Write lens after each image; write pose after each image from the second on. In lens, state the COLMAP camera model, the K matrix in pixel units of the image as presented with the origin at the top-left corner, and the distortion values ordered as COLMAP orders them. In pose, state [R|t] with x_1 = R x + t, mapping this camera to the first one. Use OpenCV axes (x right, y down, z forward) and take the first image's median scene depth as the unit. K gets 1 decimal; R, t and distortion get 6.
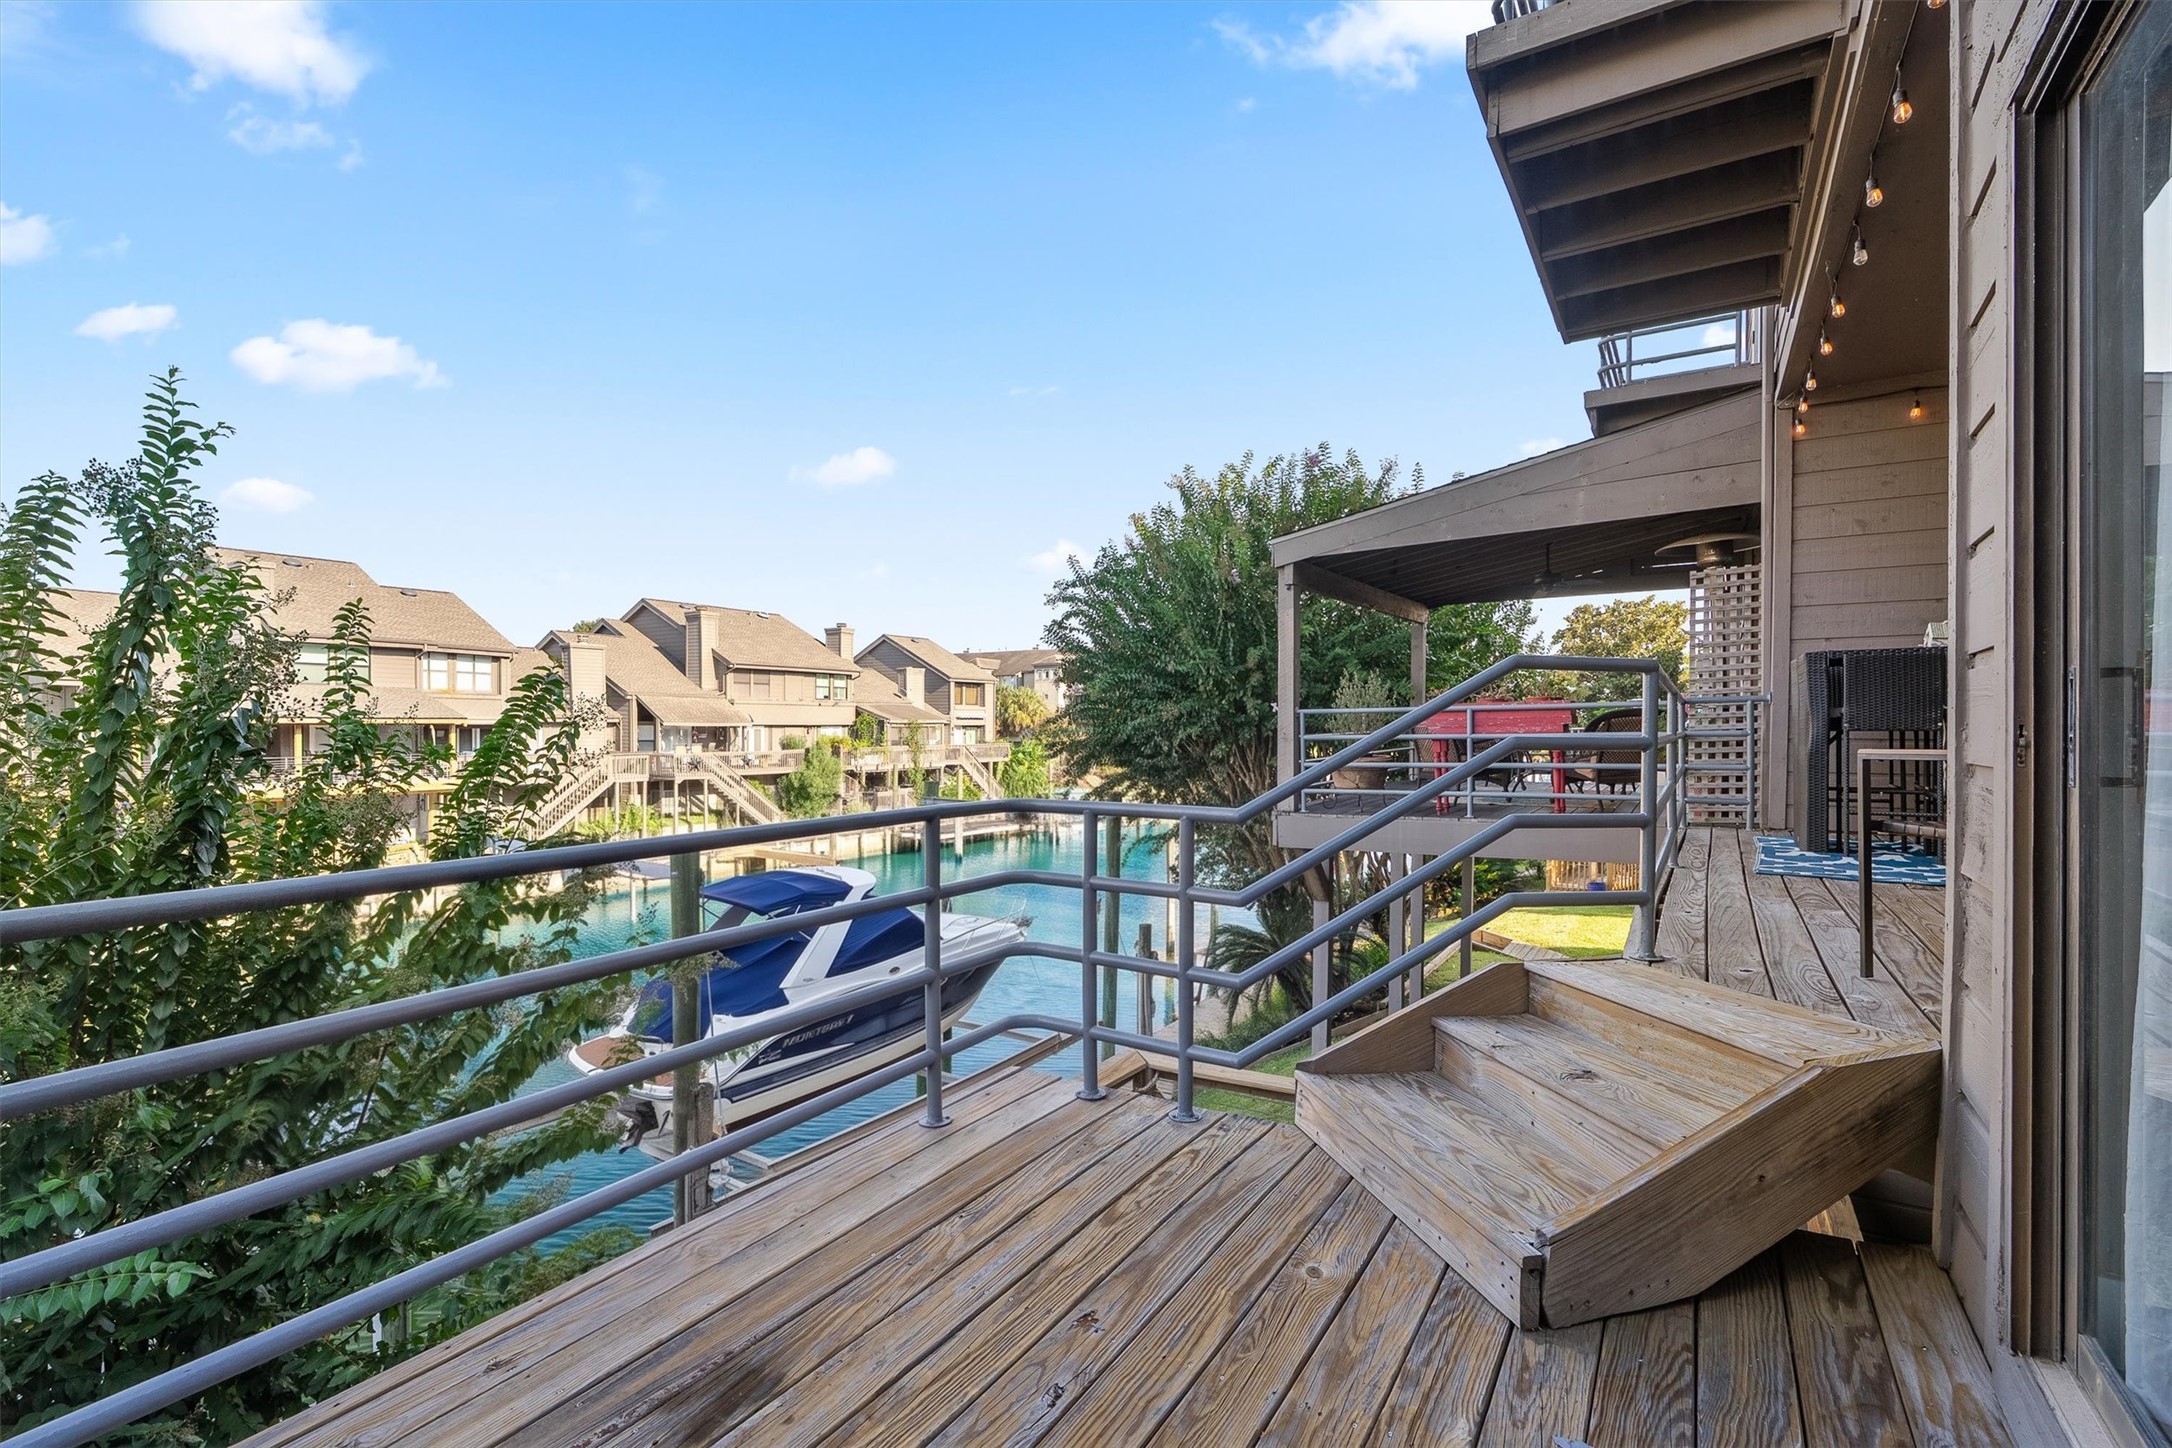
lens RADIAL K [[971.1, 0, 1078.9], [0, 971.1, 722.1], [0, 0, 1]] dist [-0.001764, 0.000825]
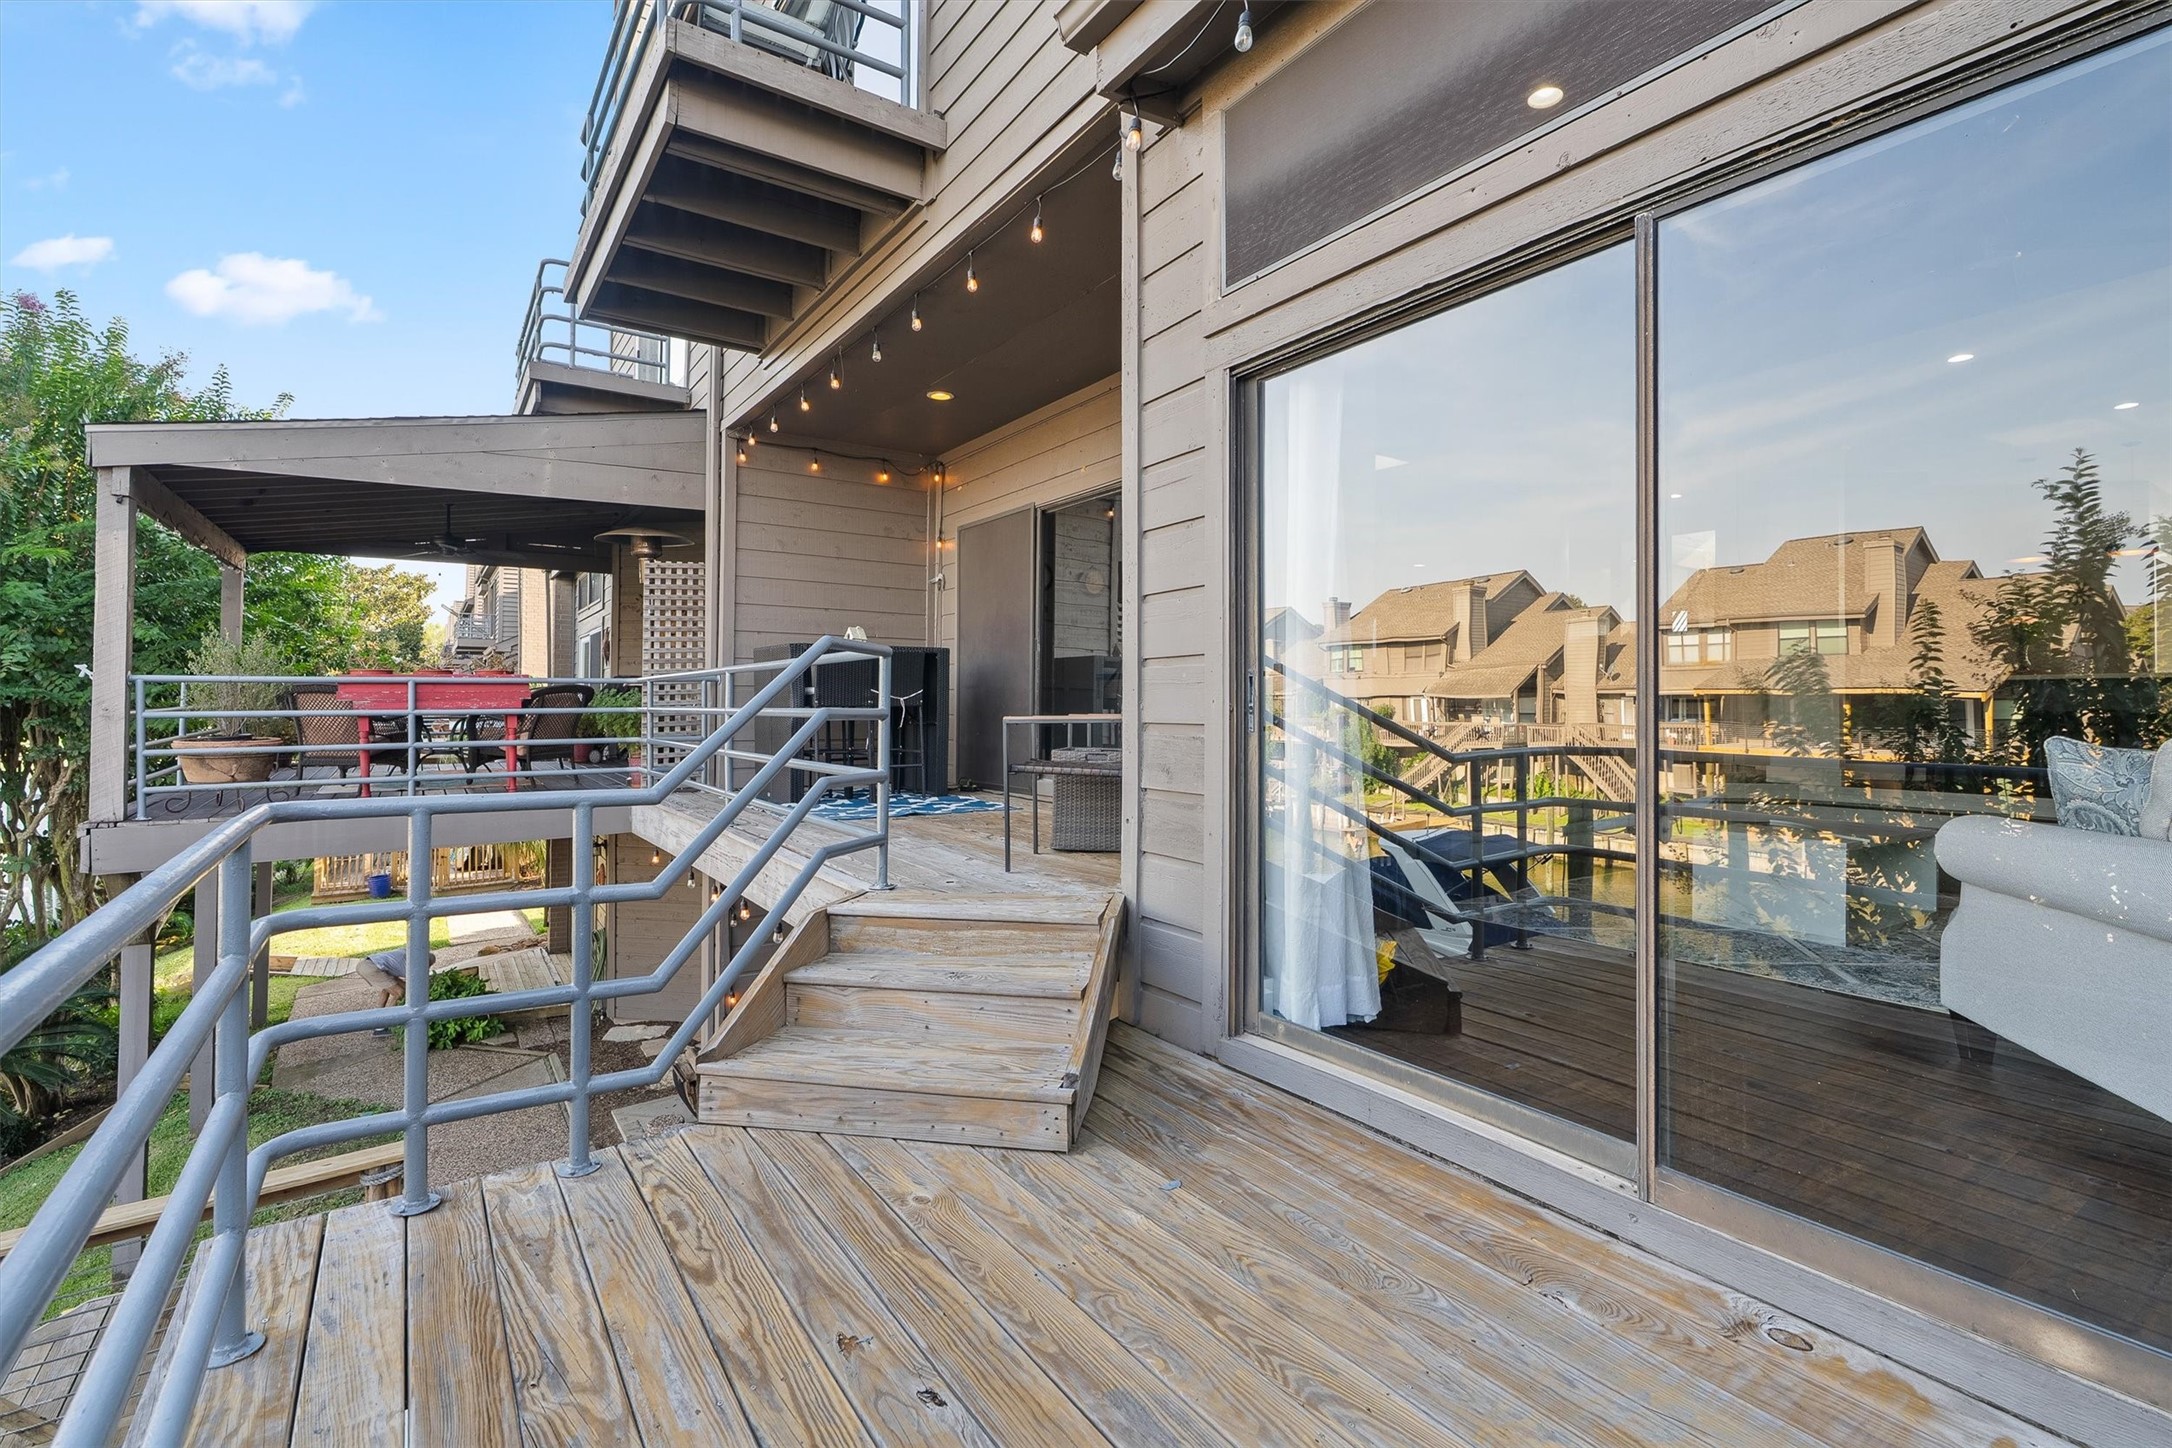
lens RADIAL K [[992.7, 0, 1077.1], [0, 992.7, 678.9], [0, 0, 1]] dist [-0.002399, -0.000028]
pose [[0.406678, 0.028413, 0.913129, -0.194260], [-0.009386, 0.999593, -0.026923, 0.003518], [-0.913523, 0.002378, 0.406780, 0.105372]]
